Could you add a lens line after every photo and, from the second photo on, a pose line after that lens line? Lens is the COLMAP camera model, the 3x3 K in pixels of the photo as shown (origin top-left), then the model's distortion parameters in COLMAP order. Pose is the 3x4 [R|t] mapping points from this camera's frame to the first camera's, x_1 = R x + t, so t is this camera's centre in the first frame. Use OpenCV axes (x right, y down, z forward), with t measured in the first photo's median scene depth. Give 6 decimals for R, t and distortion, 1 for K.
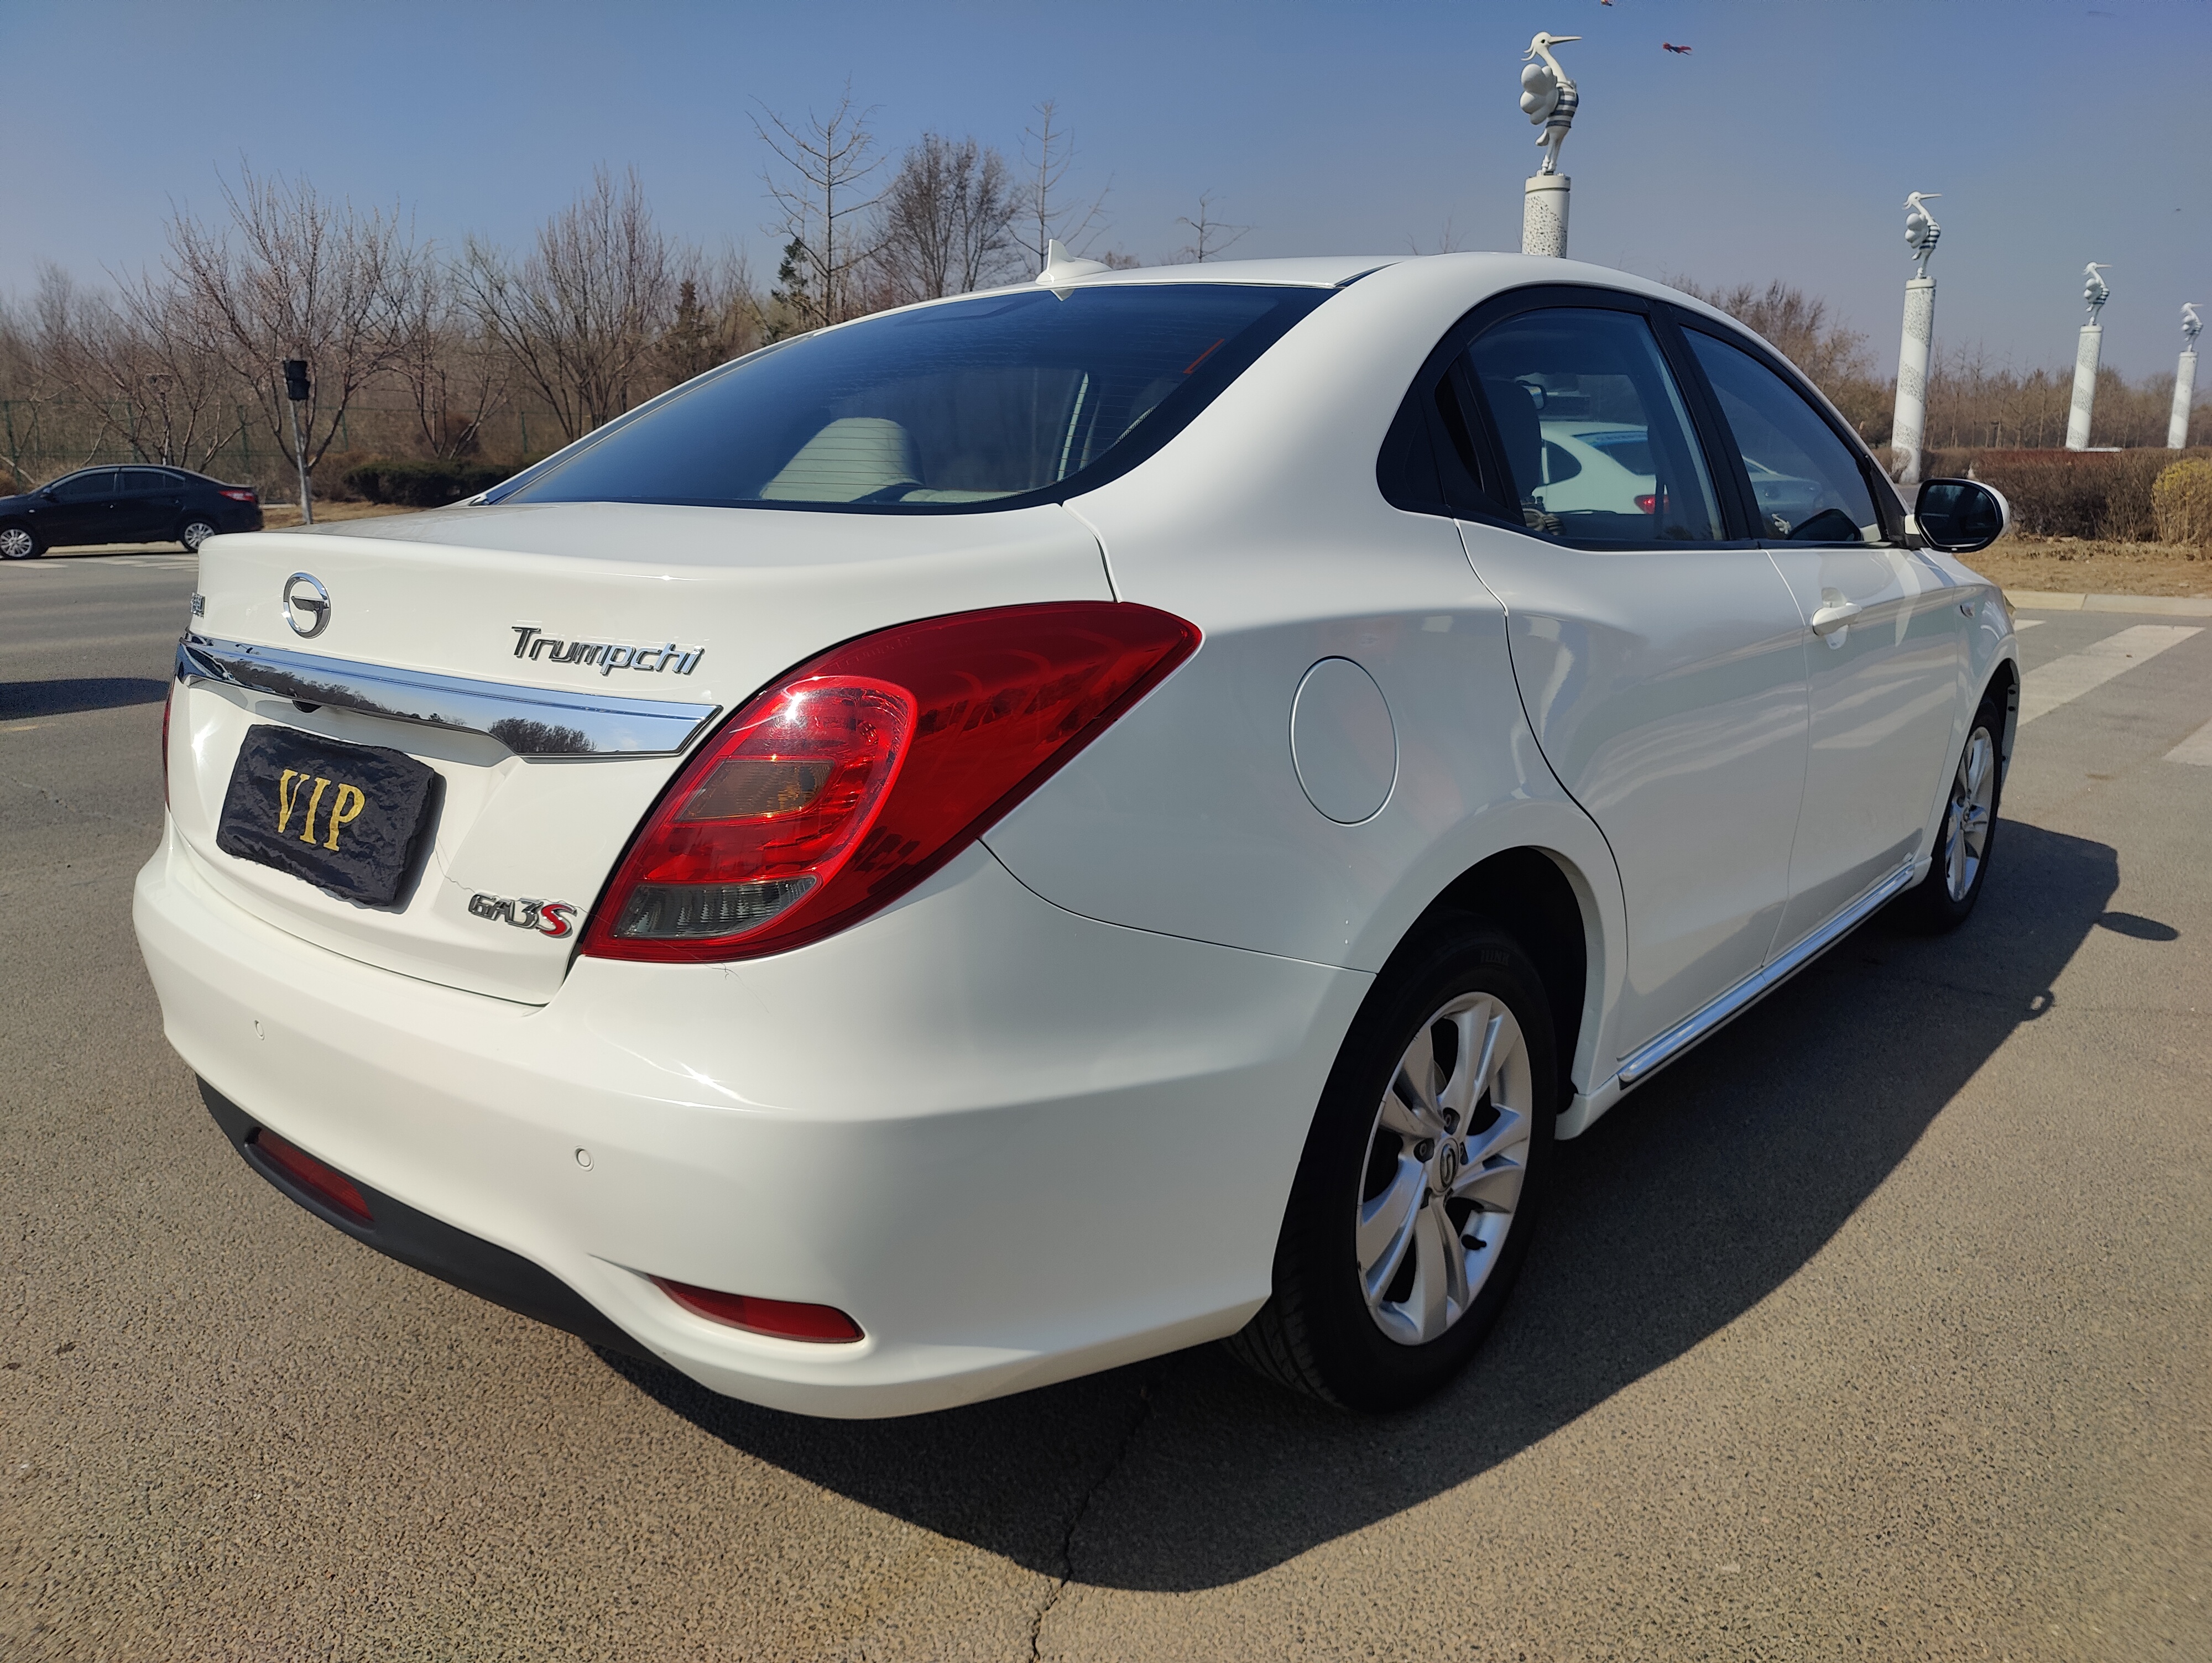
lens RADIAL K [[1488.4, 0, 1106.0], [0, 1488.4, 831.5], [0, 0, 1]] dist [0.067486, -0.061947]
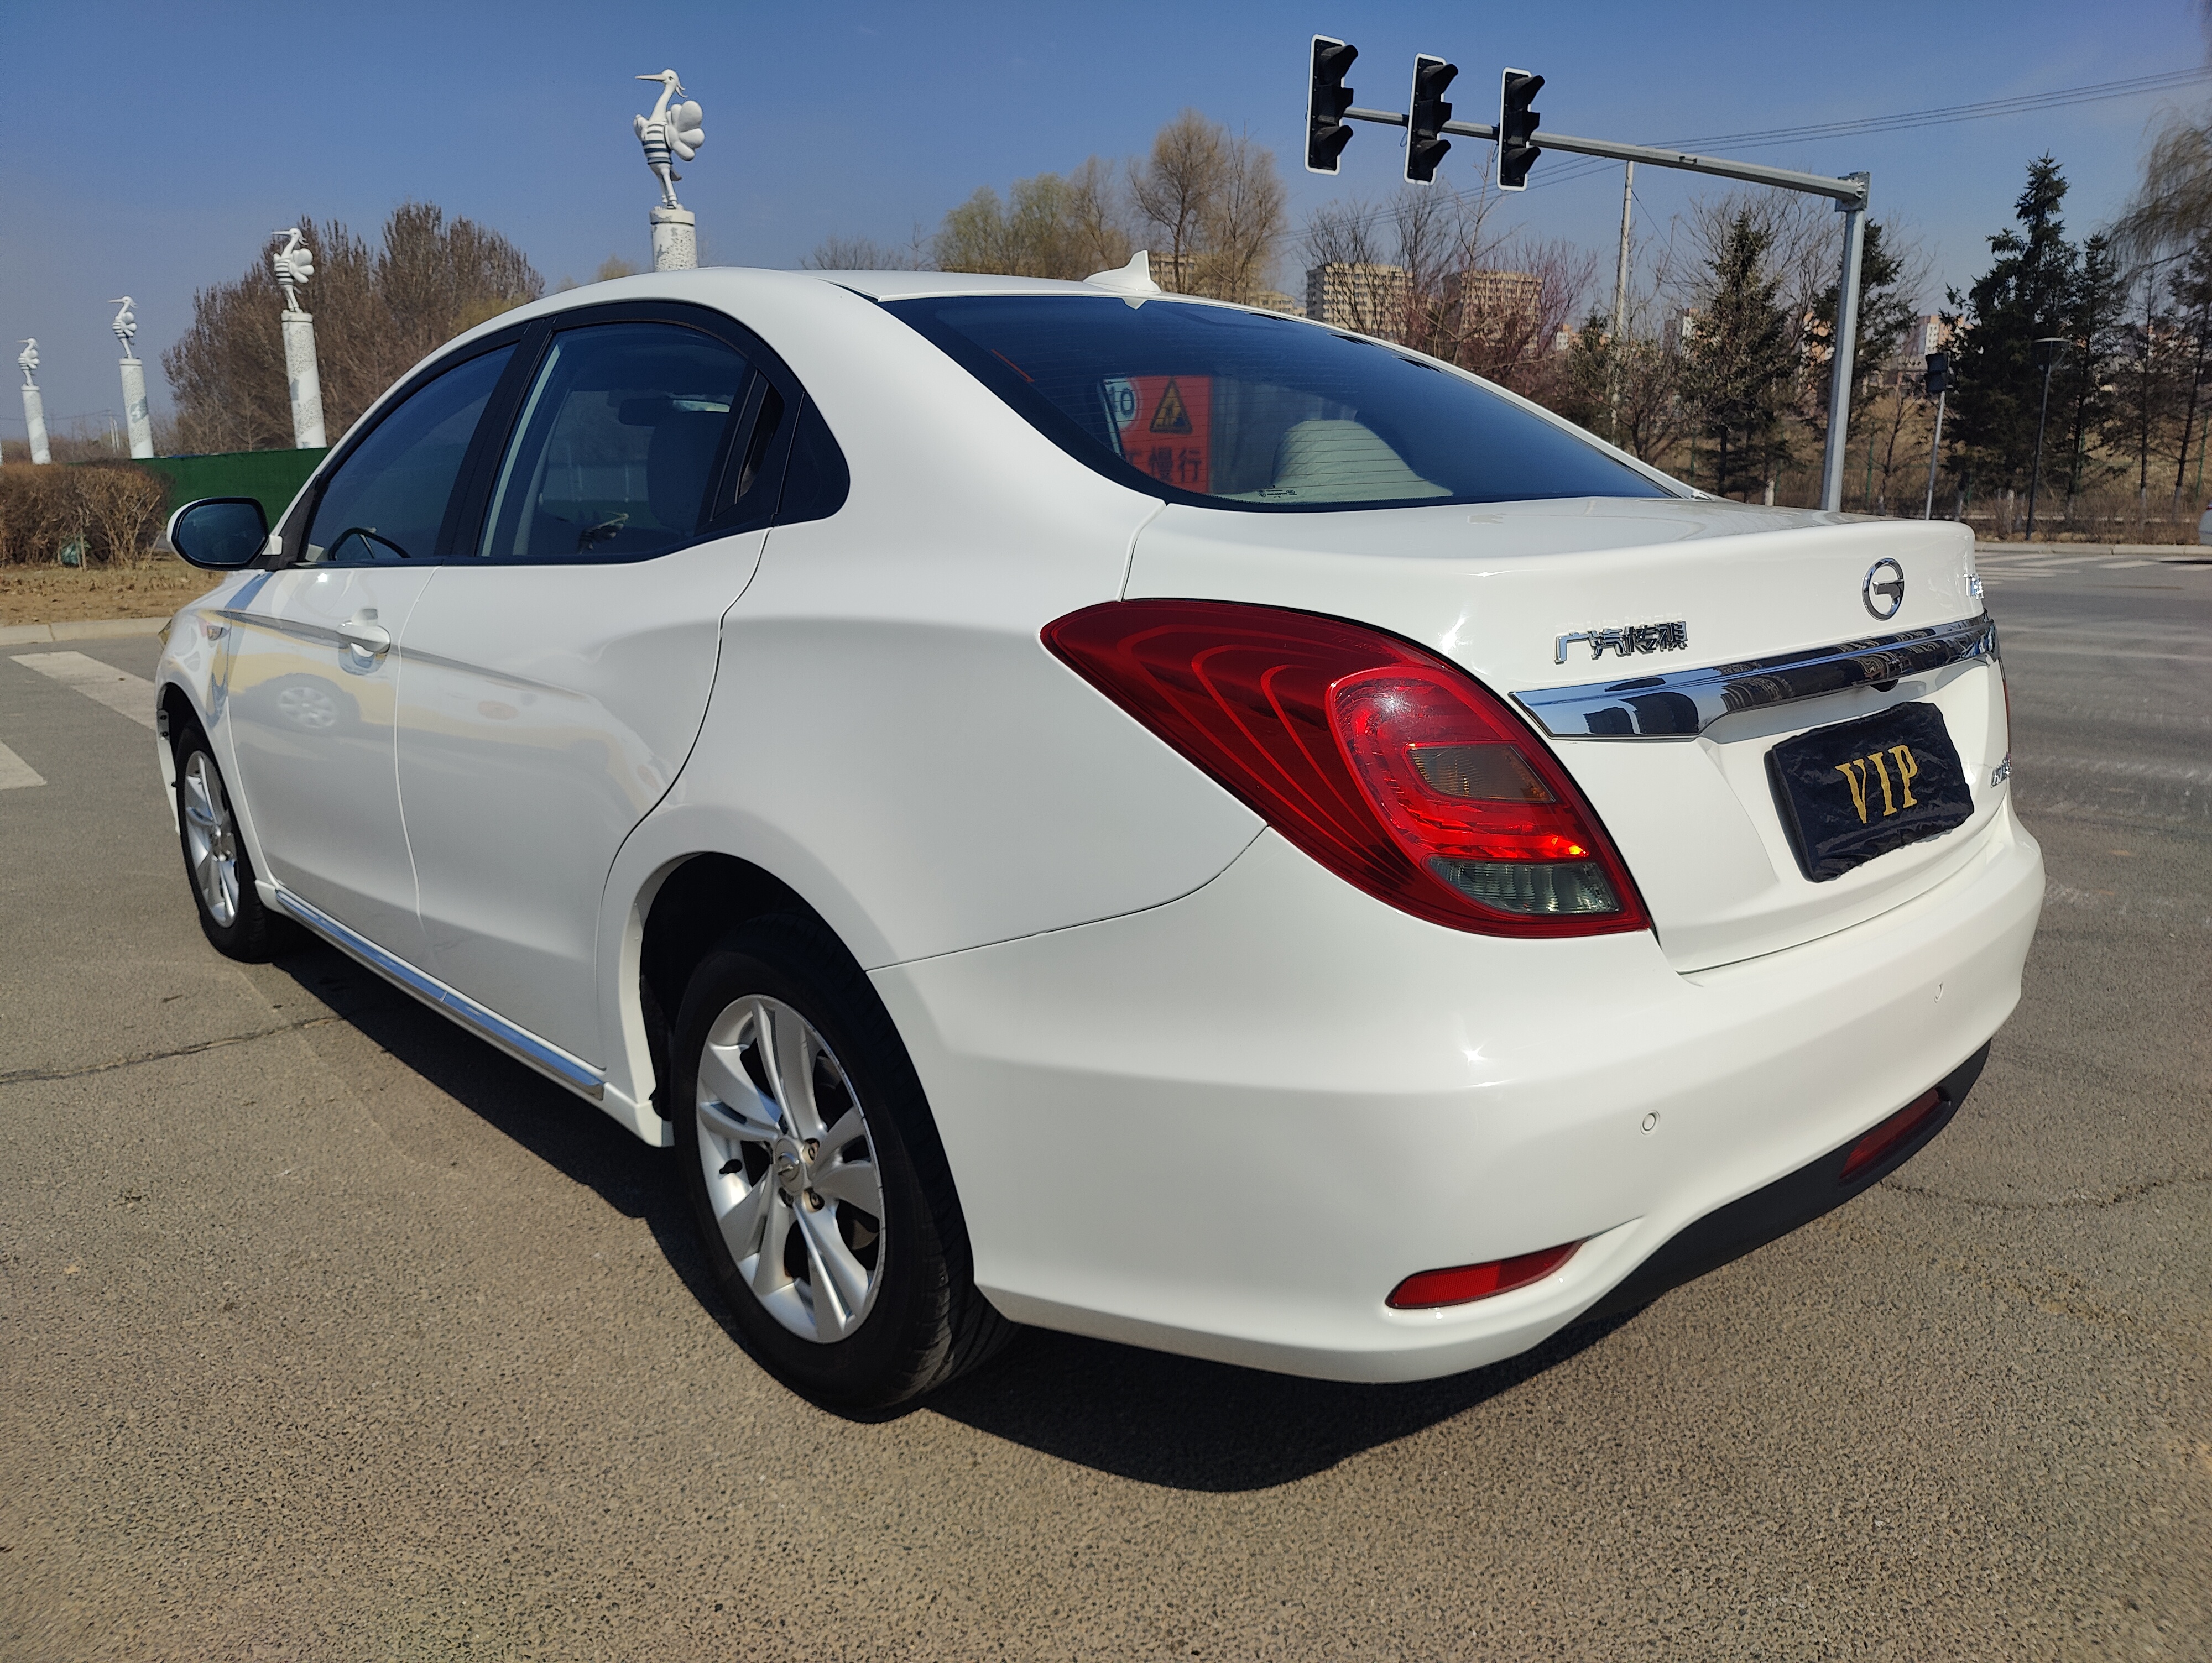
lens RADIAL K [[1541.0, 0, 1111.2], [0, 1541.0, 823.0], [0, 0, 1]] dist [0.045399, -0.042391]
pose [[0.105743, -0.206363, 0.972745, -1.677138], [0.238046, 0.955040, 0.176730, -0.314624], [-0.965481, 0.212870, 0.150112, 1.393311]]
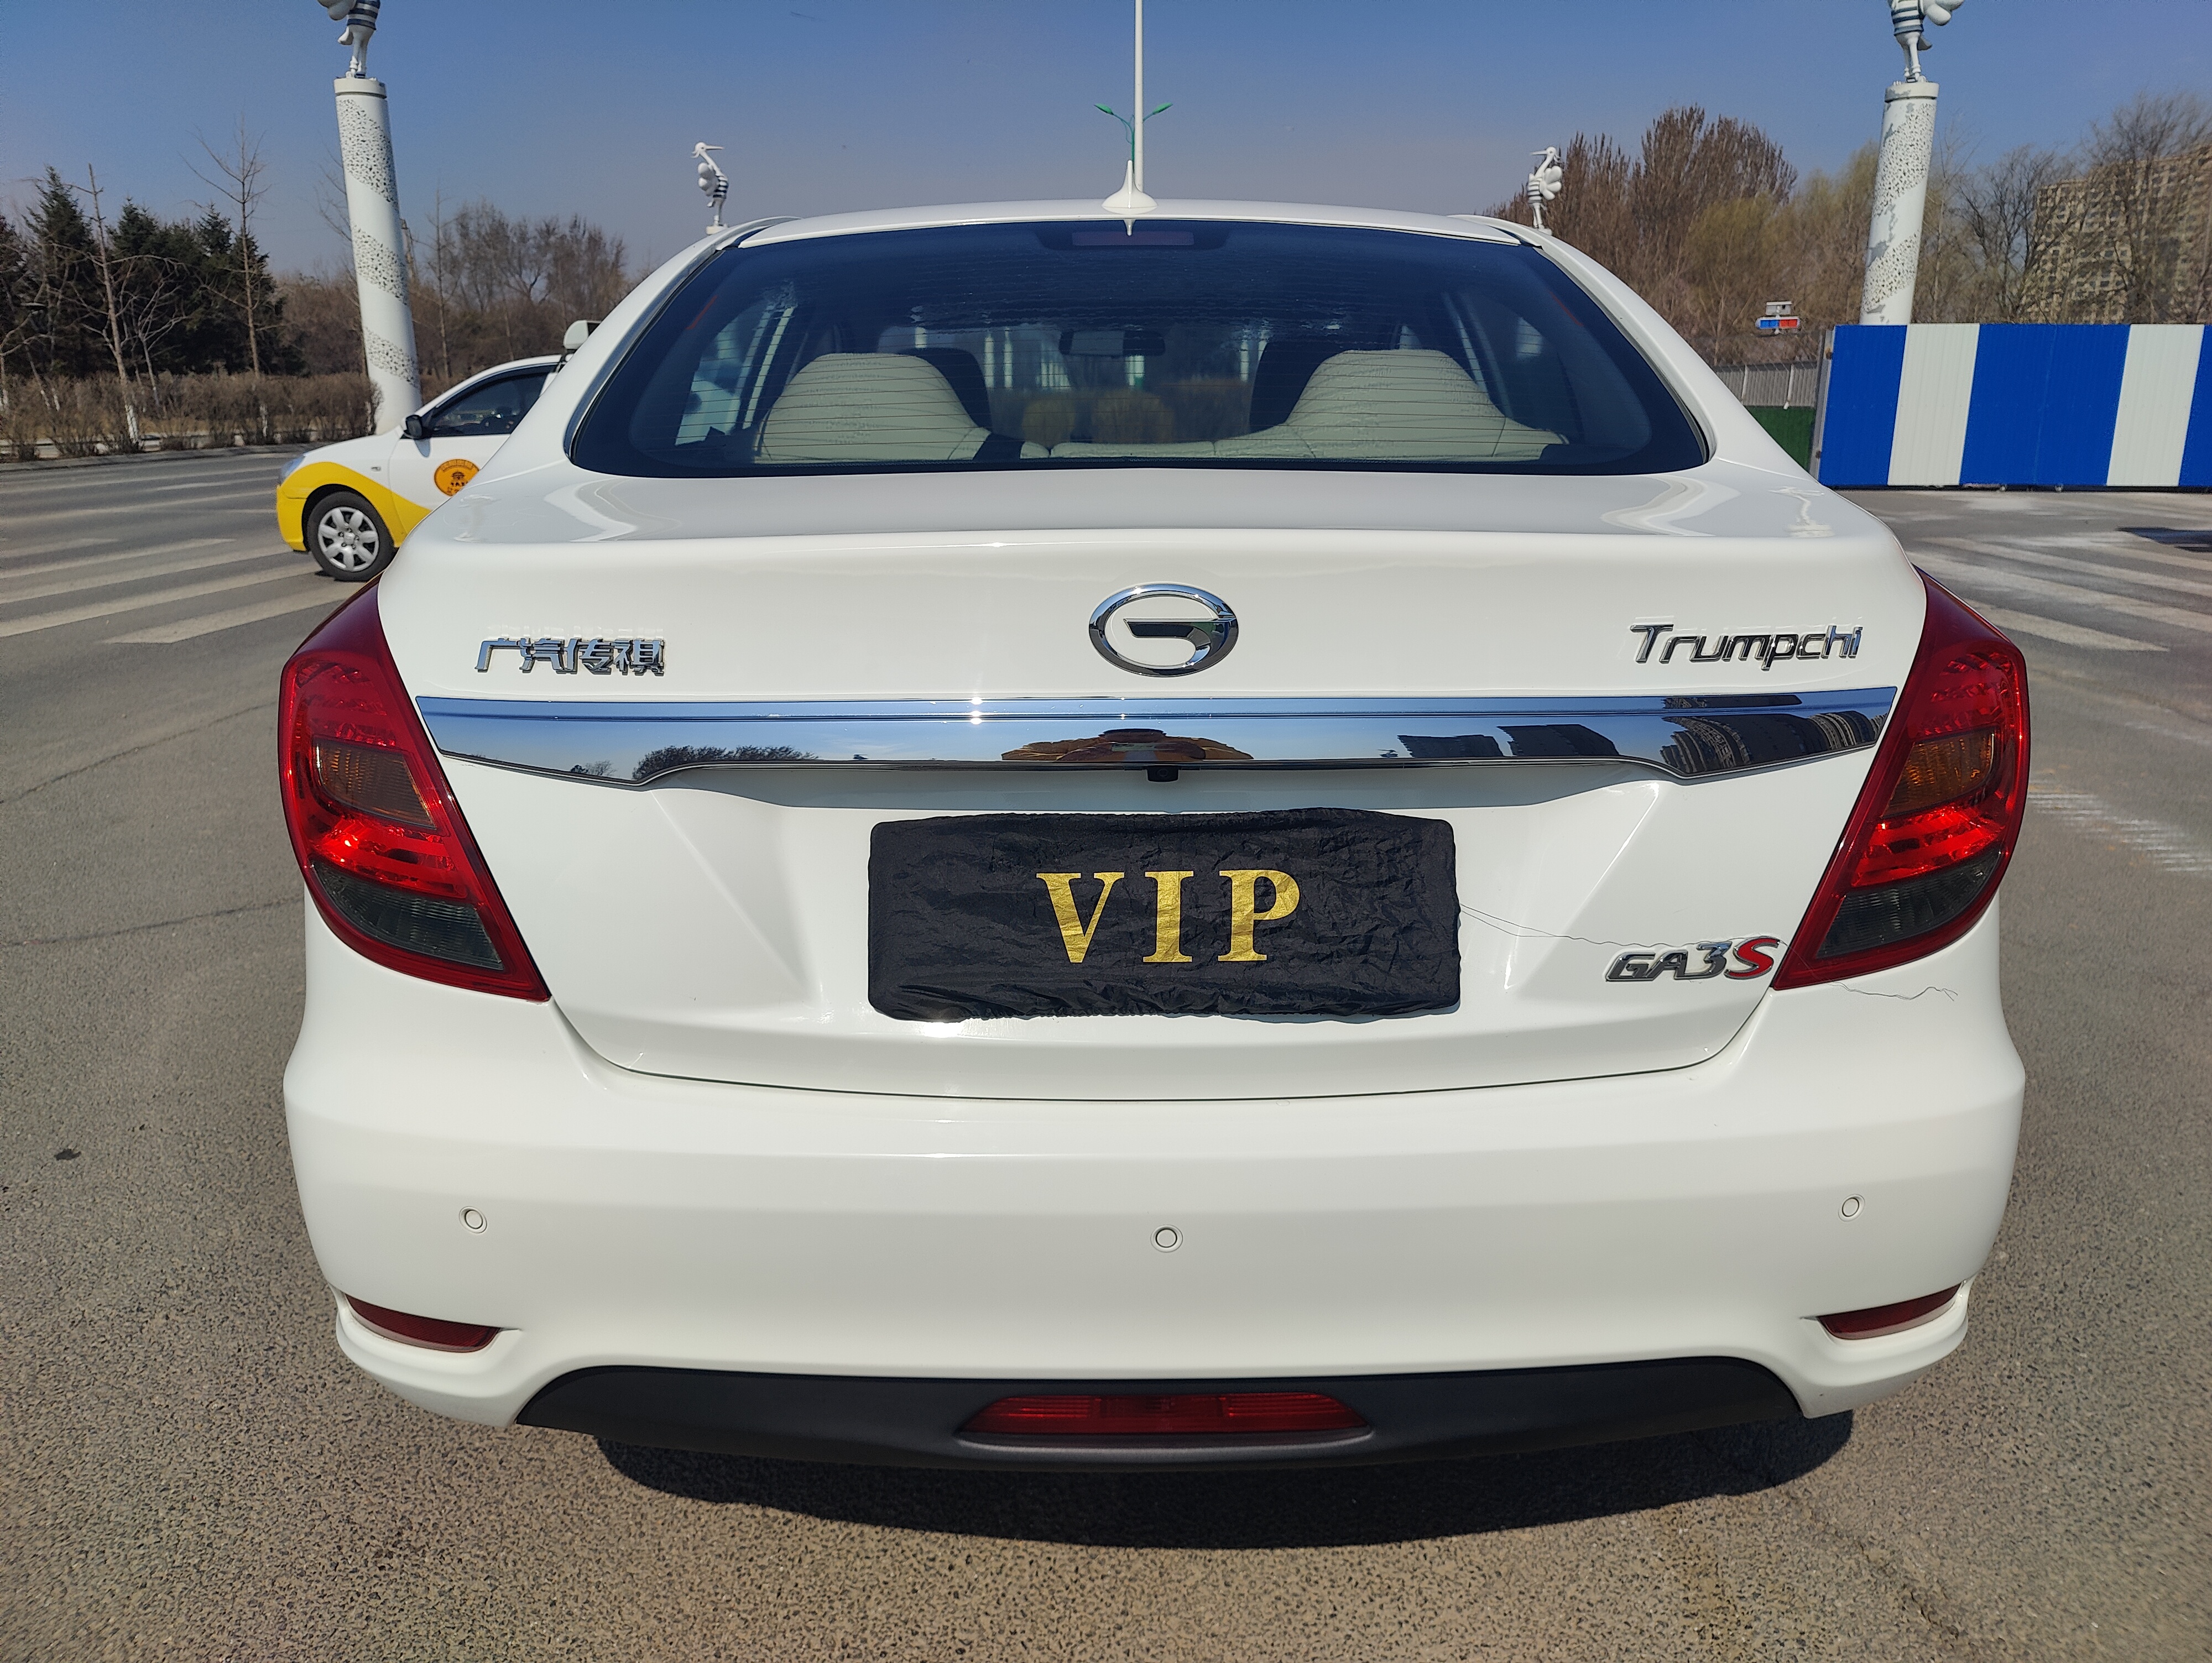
lens RADIAL K [[1530.8, 0, 1075.8], [0, 1530.8, 801.1], [0, 0, 1]] dist [0.052859, -0.062877]
pose [[0.758078, -0.161701, 0.631799, -1.029531], [0.150569, 0.985997, 0.071690, -0.129667], [-0.634544, 0.040783, 0.771810, 0.477076]]
